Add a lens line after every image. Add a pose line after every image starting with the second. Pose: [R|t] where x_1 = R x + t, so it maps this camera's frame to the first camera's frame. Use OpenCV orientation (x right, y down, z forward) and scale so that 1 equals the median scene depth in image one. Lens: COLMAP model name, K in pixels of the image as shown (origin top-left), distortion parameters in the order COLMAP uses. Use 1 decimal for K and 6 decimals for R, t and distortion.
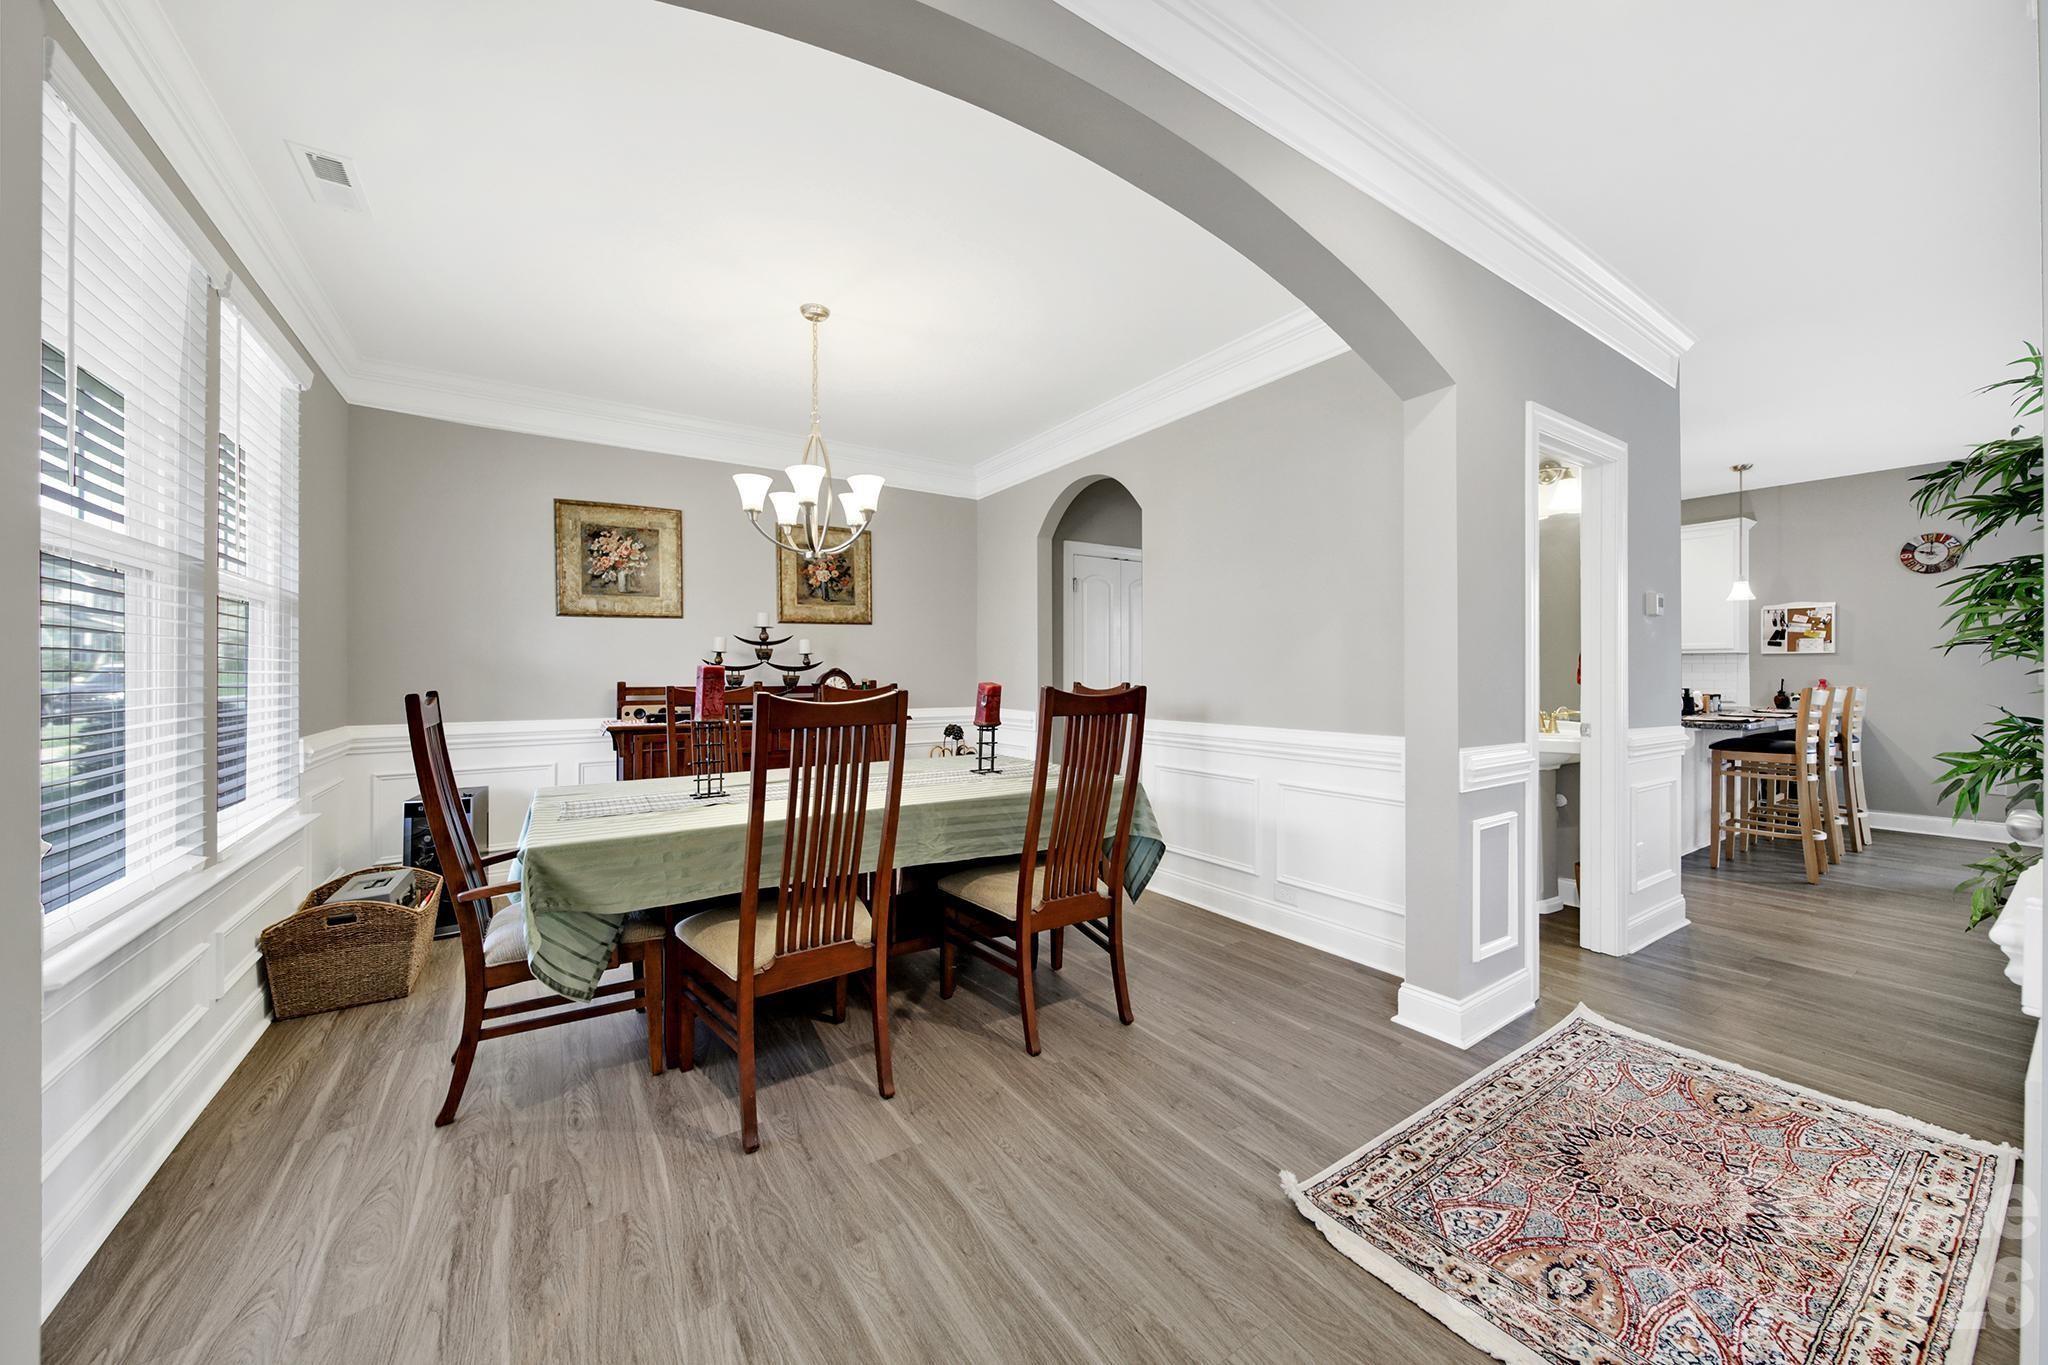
lens RADIAL K [[731.9, 0, 1026.5], [0, 731.9, 667.3], [0, 0, 1]] dist [-0.007702, 0.000367]
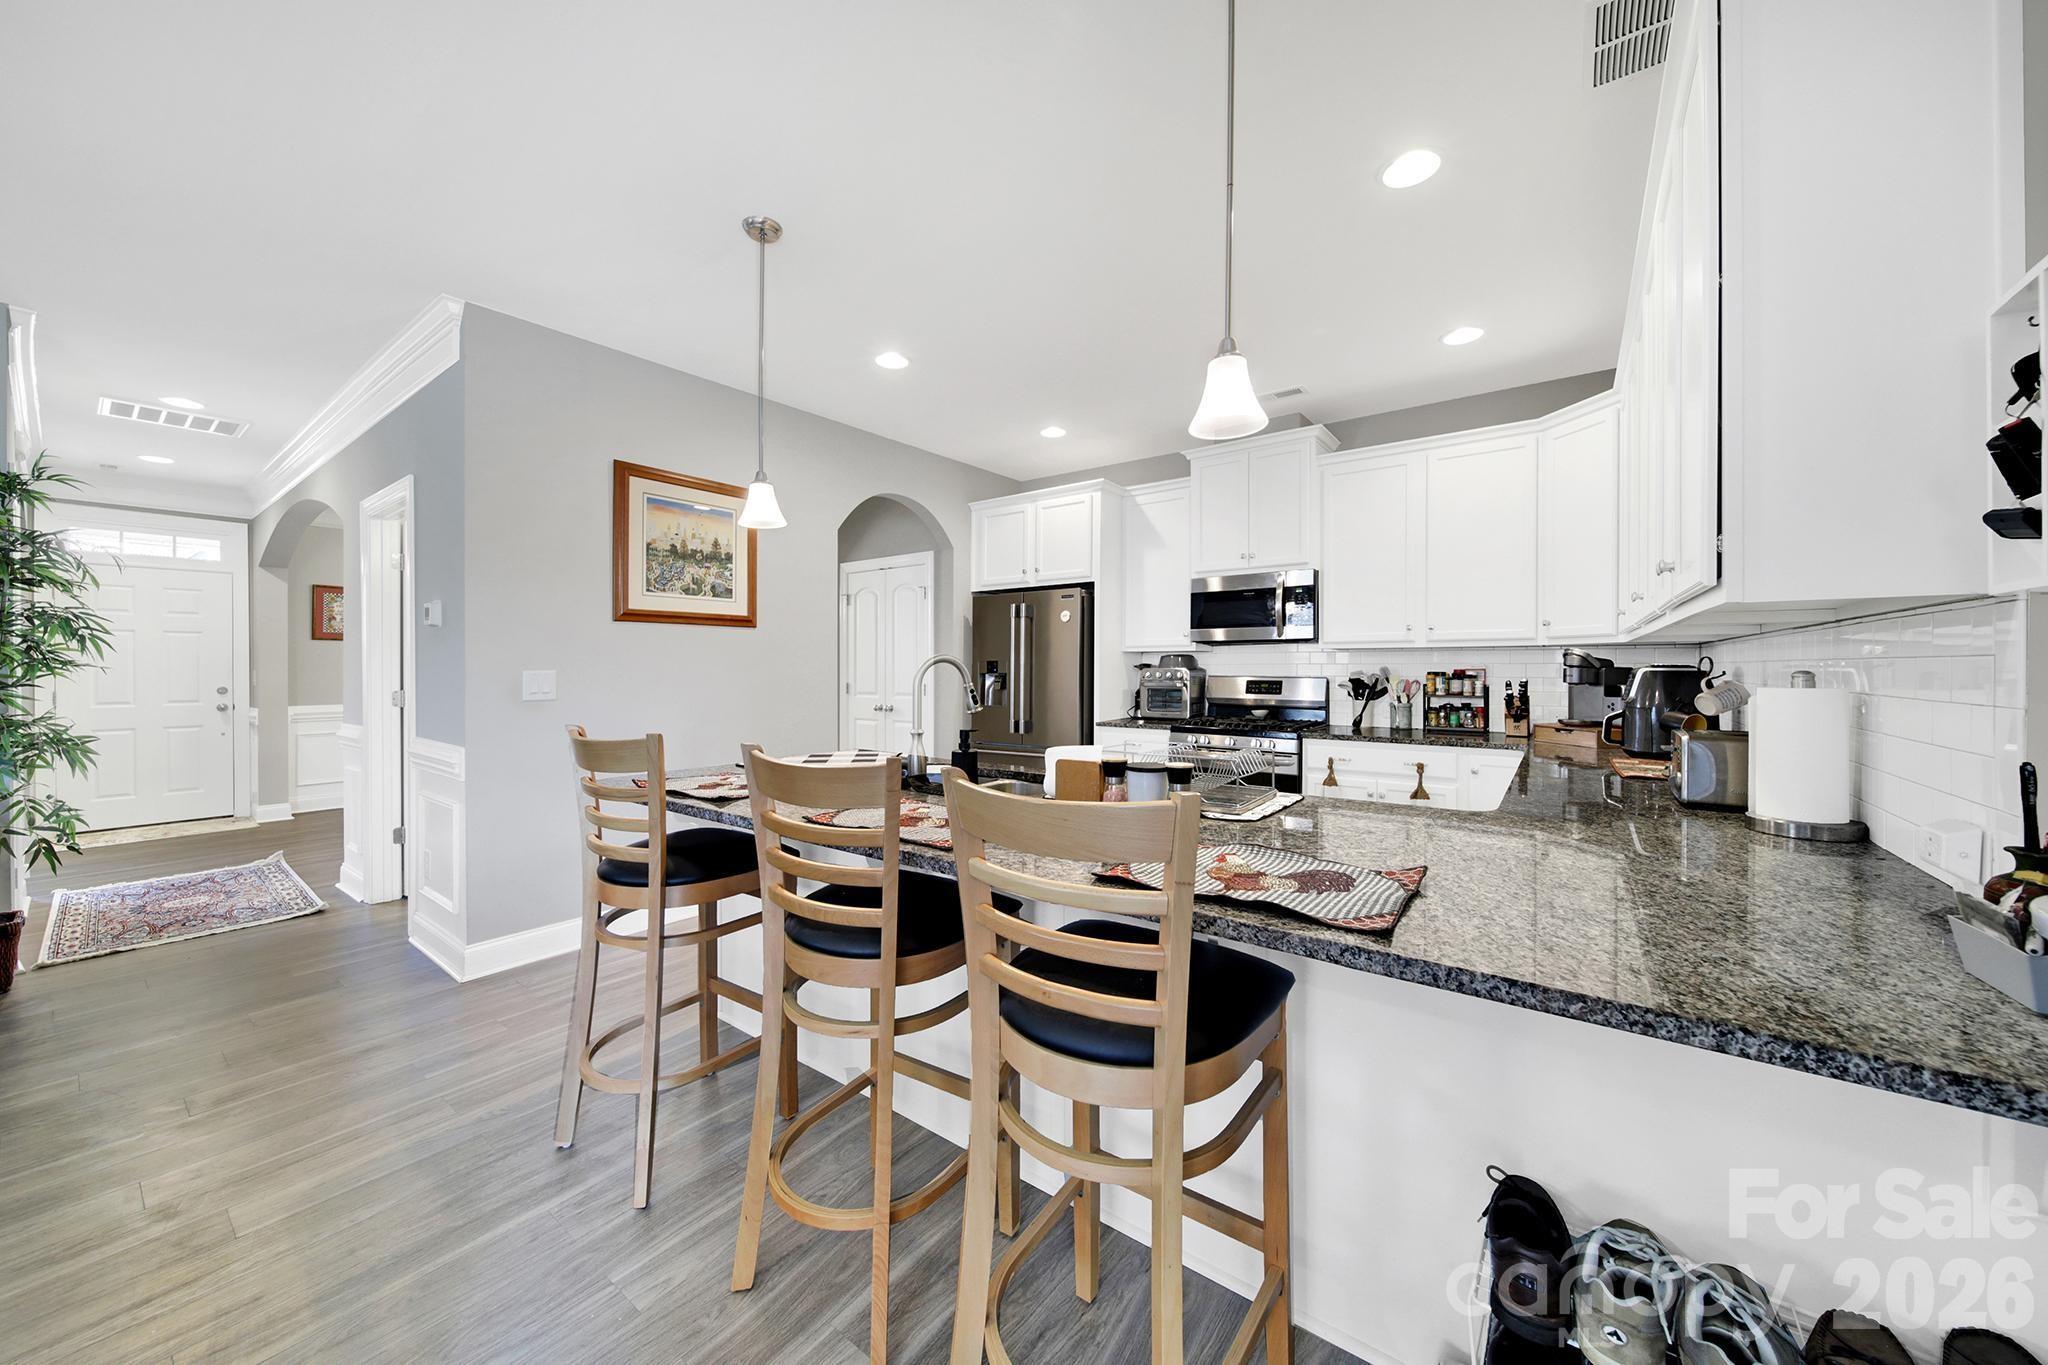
lens RADIAL K [[731.9, 0, 1026.5], [0, 731.9, 667.3], [0, 0, 1]] dist [-0.007702, 0.000367]
pose [[0.341618, 0.002530, -0.939835, 1.135818], [0.005467, 0.999974, 0.004679, -0.006902], [0.939823, -0.006736, 0.341596, 0.775484]]
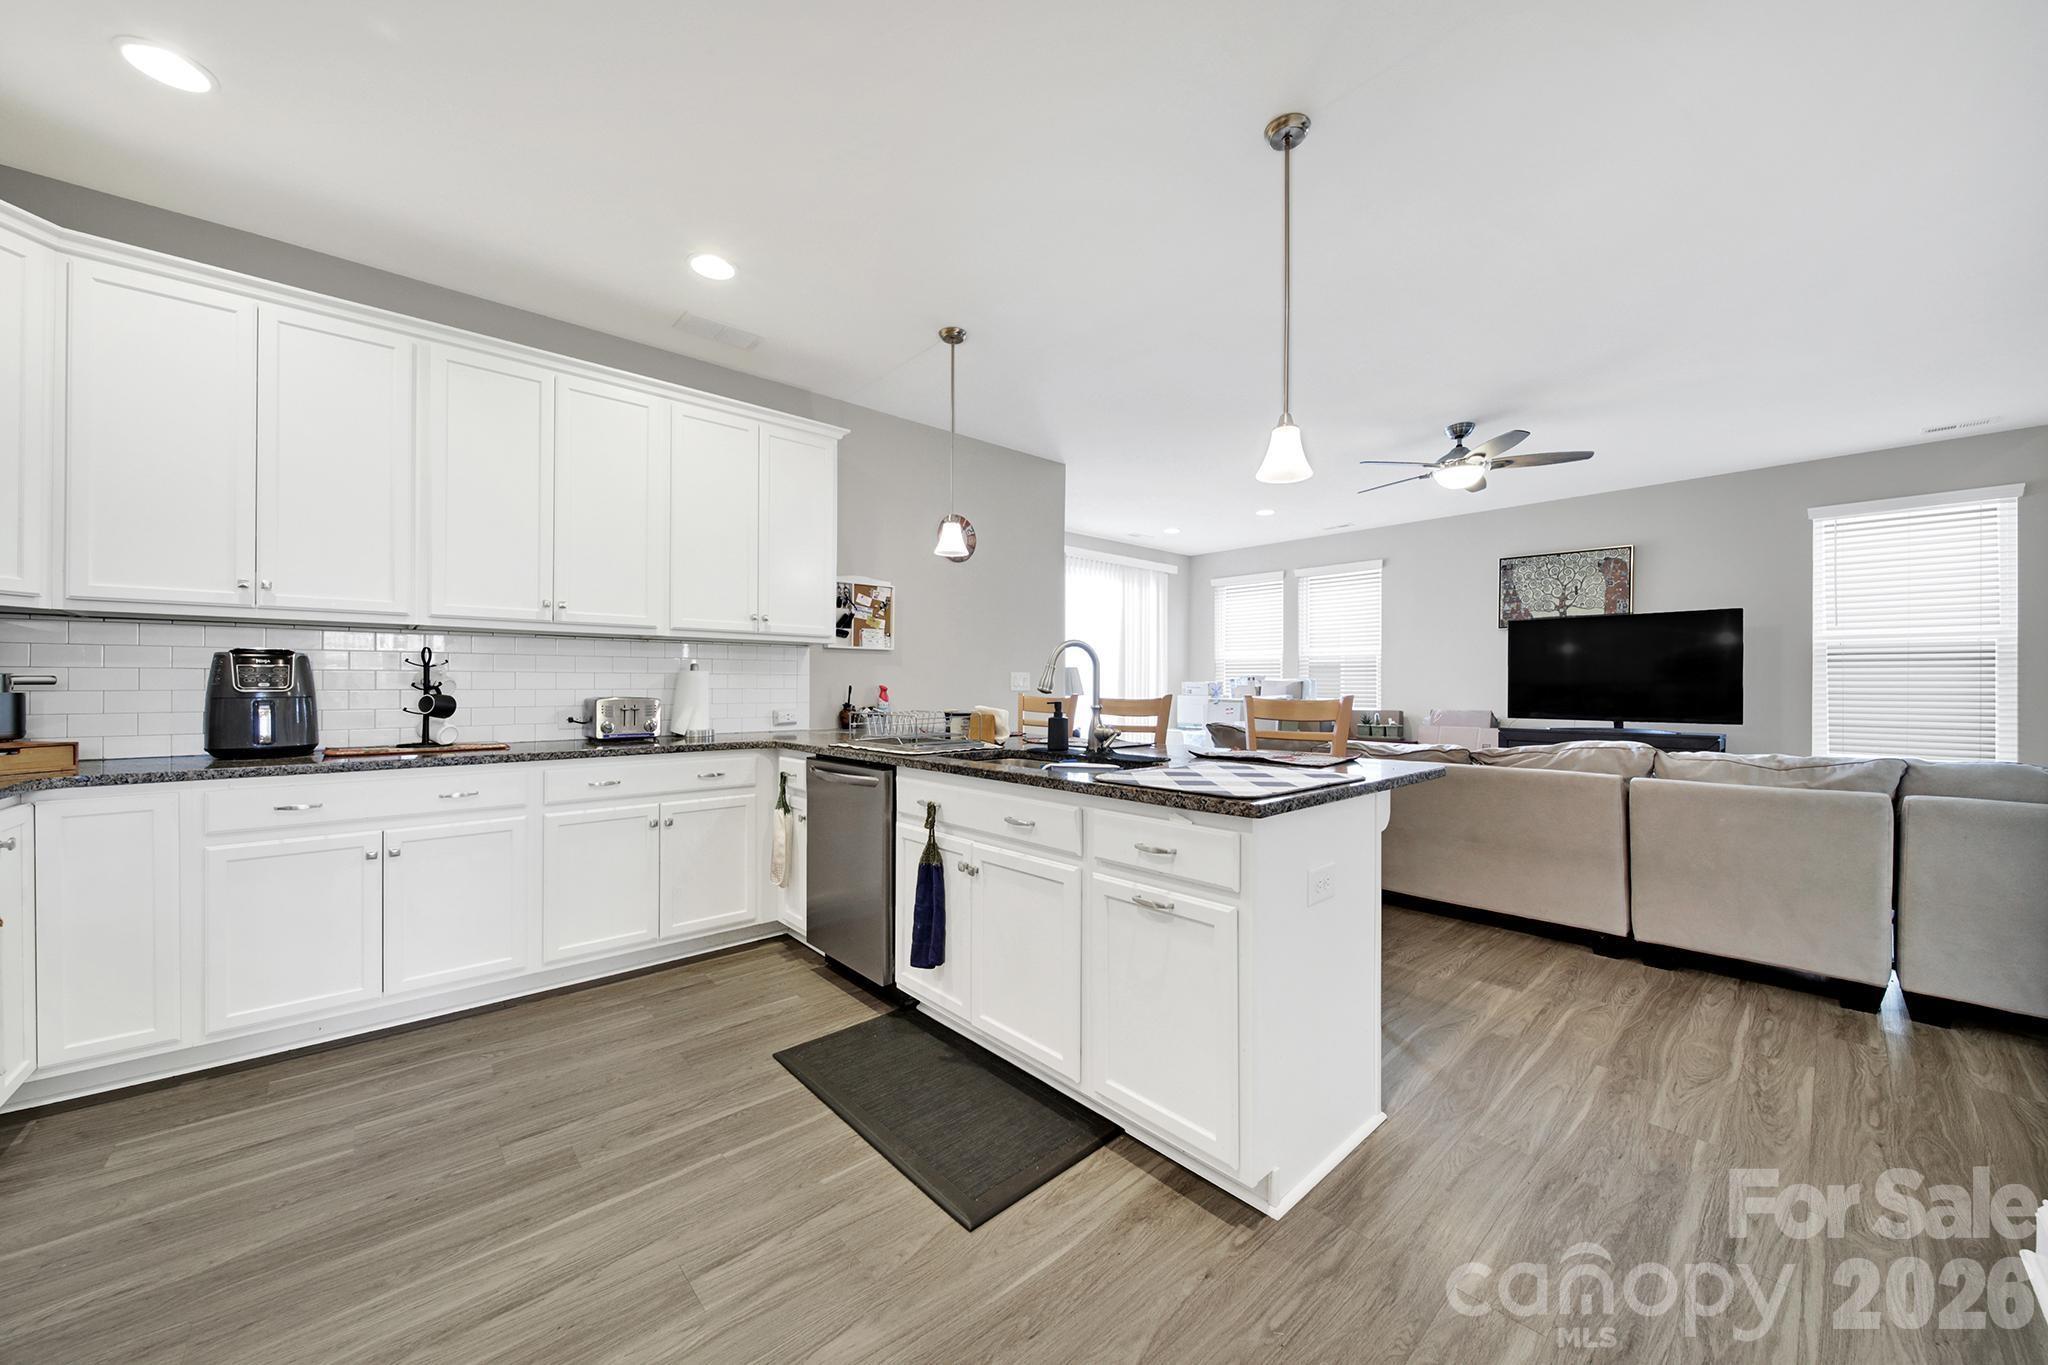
lens RADIAL K [[739.4, 0, 1014.7], [0, 739.4, 681.5], [0, 0, 1]] dist [-0.000964, -0.000380]
pose [[-0.141448, 0.006486, 0.989924, 0.334226], [-0.005601, 0.999957, -0.007352, 0.016907], [-0.989930, -0.006584, -0.141406, 0.959929]]
